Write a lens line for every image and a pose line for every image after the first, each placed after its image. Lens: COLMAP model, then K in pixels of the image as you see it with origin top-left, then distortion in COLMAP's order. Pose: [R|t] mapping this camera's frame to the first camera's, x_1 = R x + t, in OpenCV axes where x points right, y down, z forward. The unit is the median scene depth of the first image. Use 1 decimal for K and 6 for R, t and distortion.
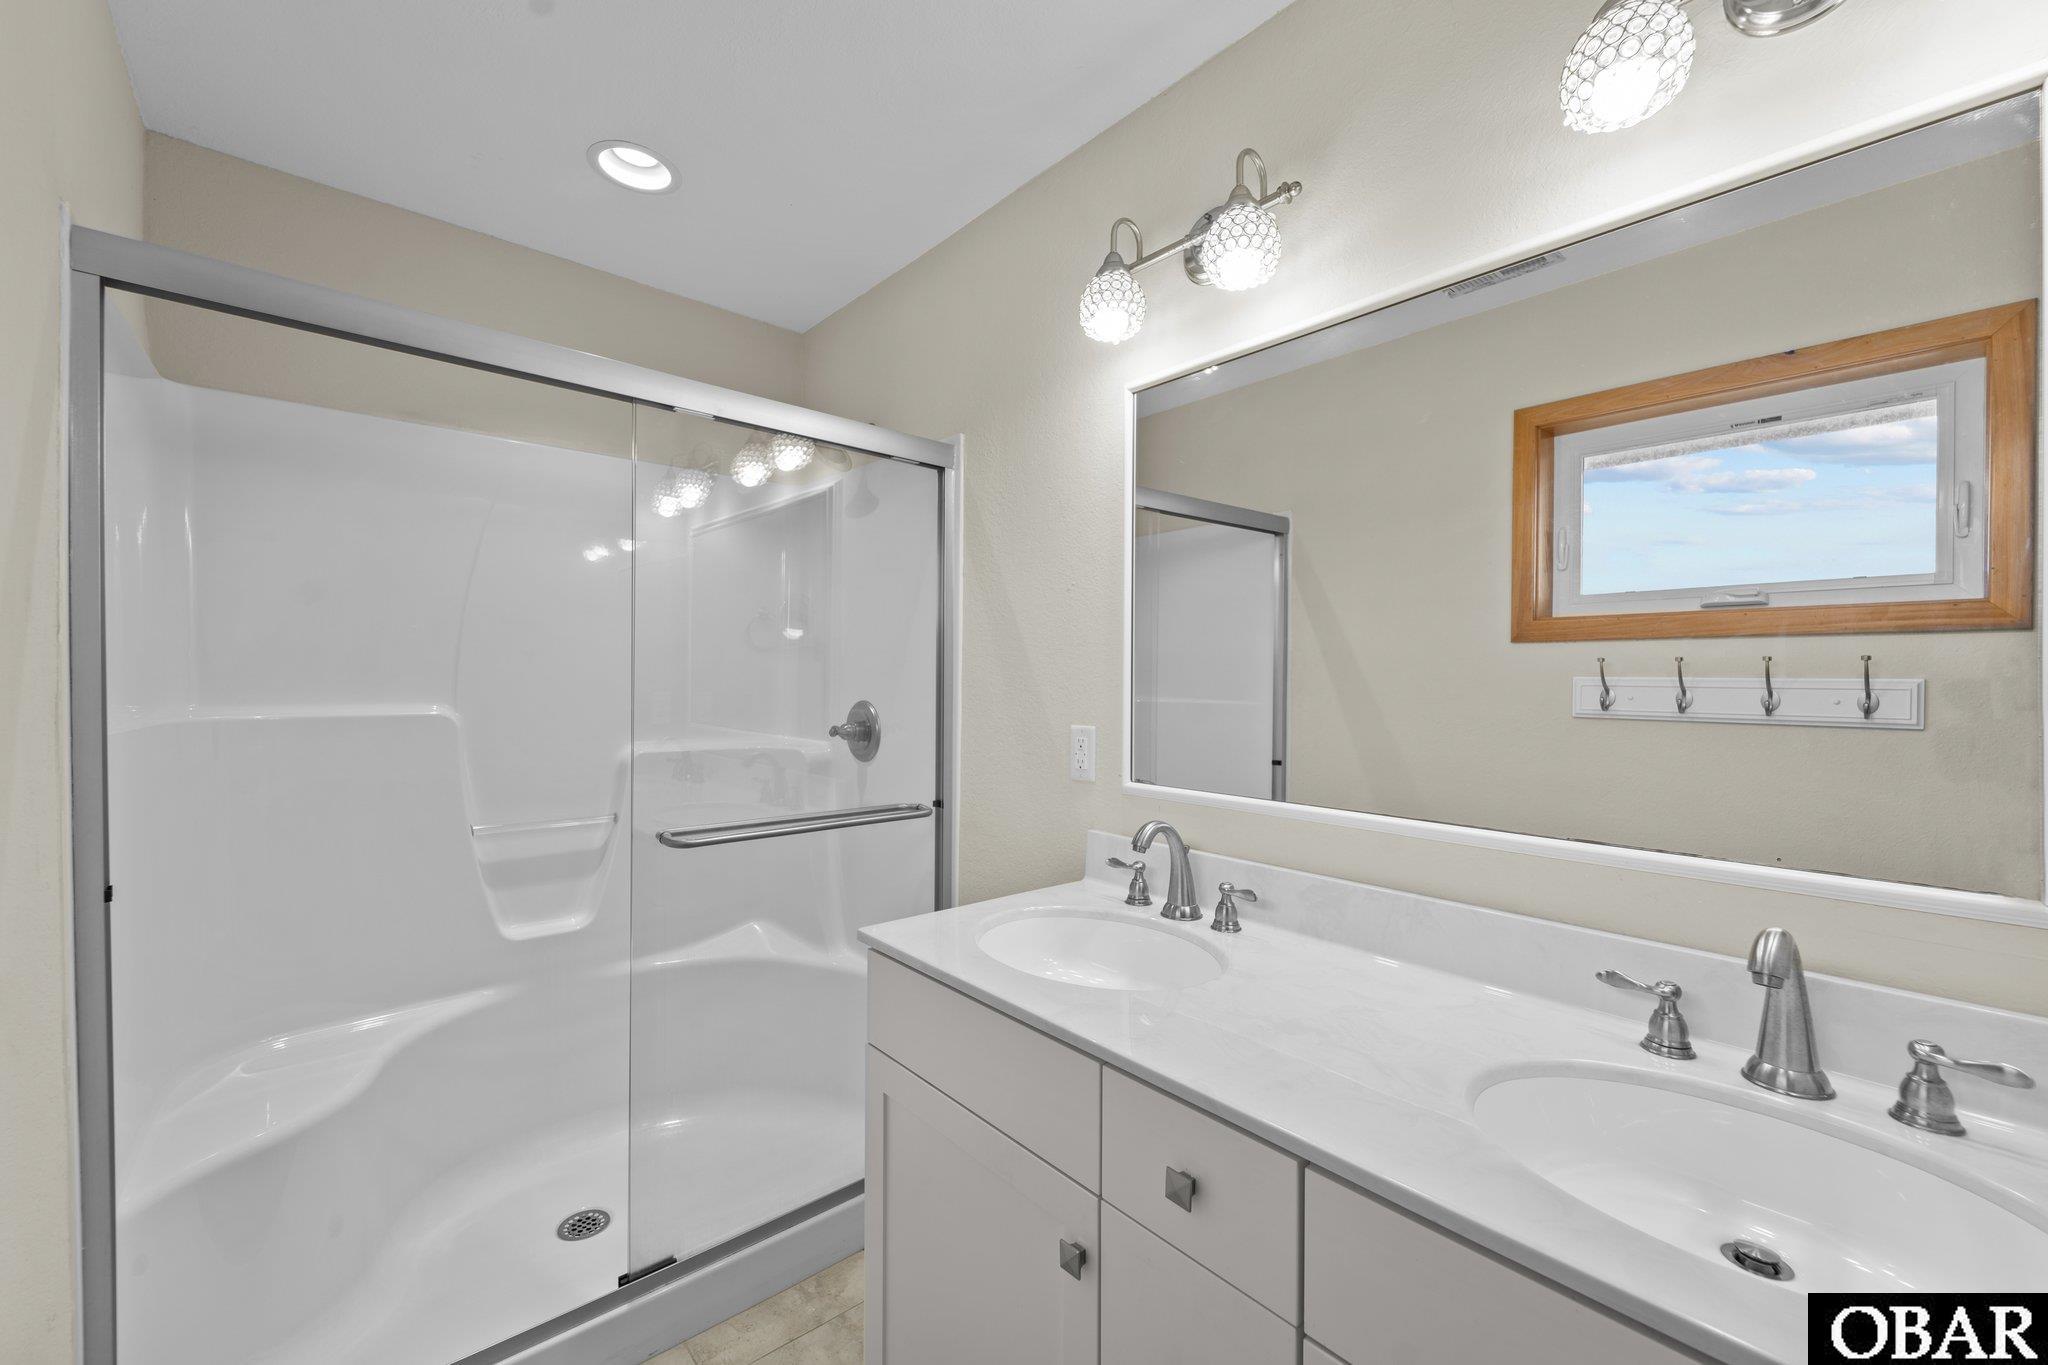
lens RADIAL K [[834.6, 0, 1025.3], [0, 834.6, 686.8], [0, 0, 1]] dist [0.006910, -0.001023]
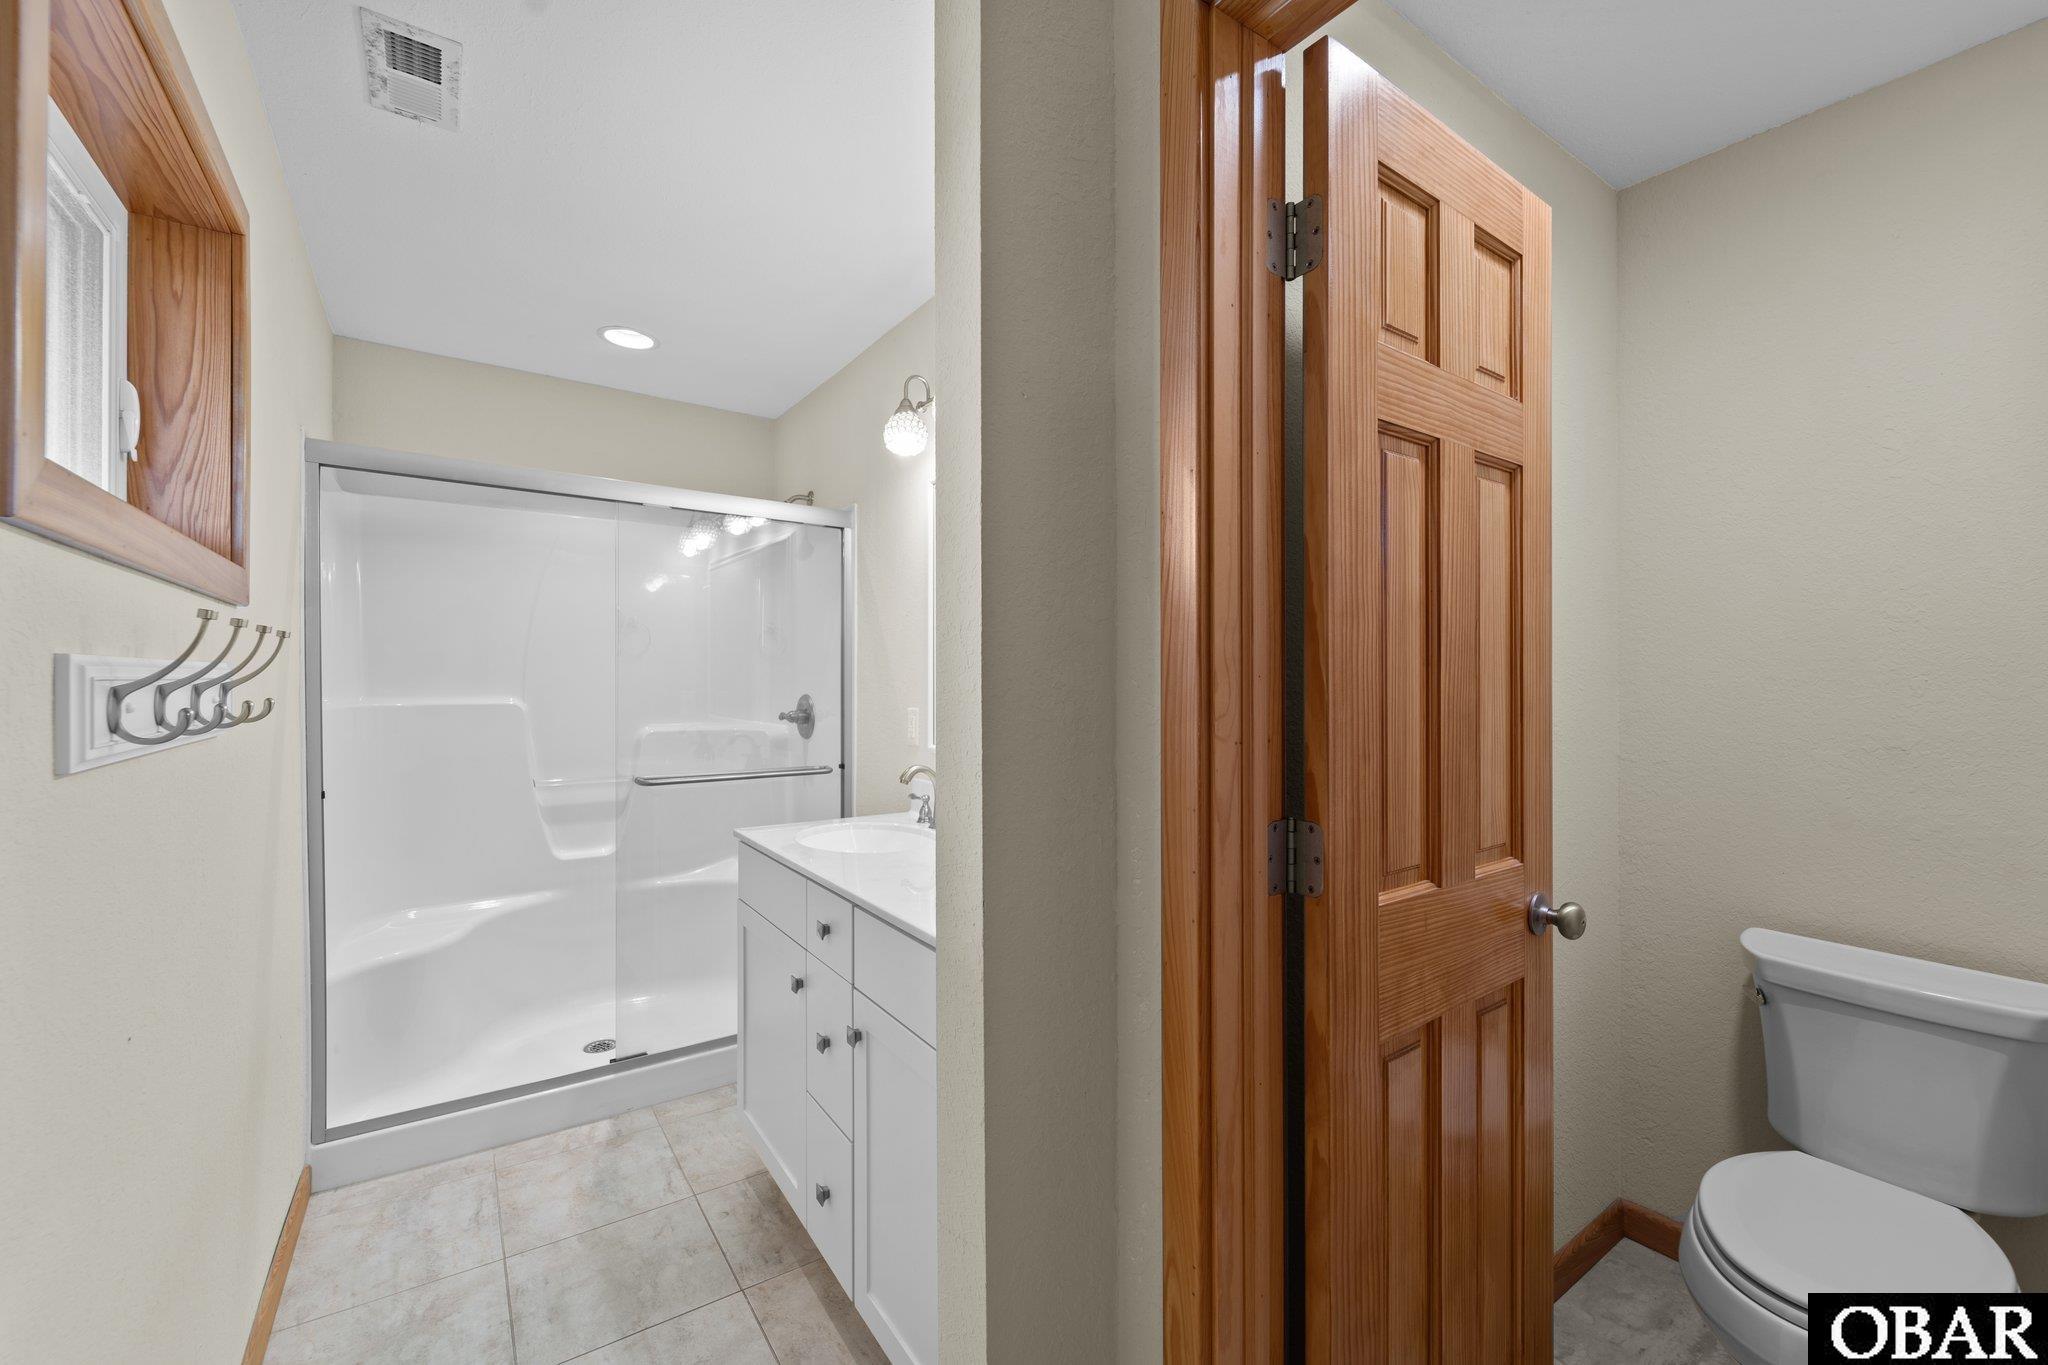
lens RADIAL K [[834.6, 0, 1023.8], [0, 834.6, 684.4], [0, 0, 1]] dist [0.006910, -0.001023]
pose [[0.994389, -0.006911, -0.105557, 0.354654], [0.006472, 0.999969, -0.004496, 0.011052], [0.105584, 0.003787, 0.994403, -0.373304]]
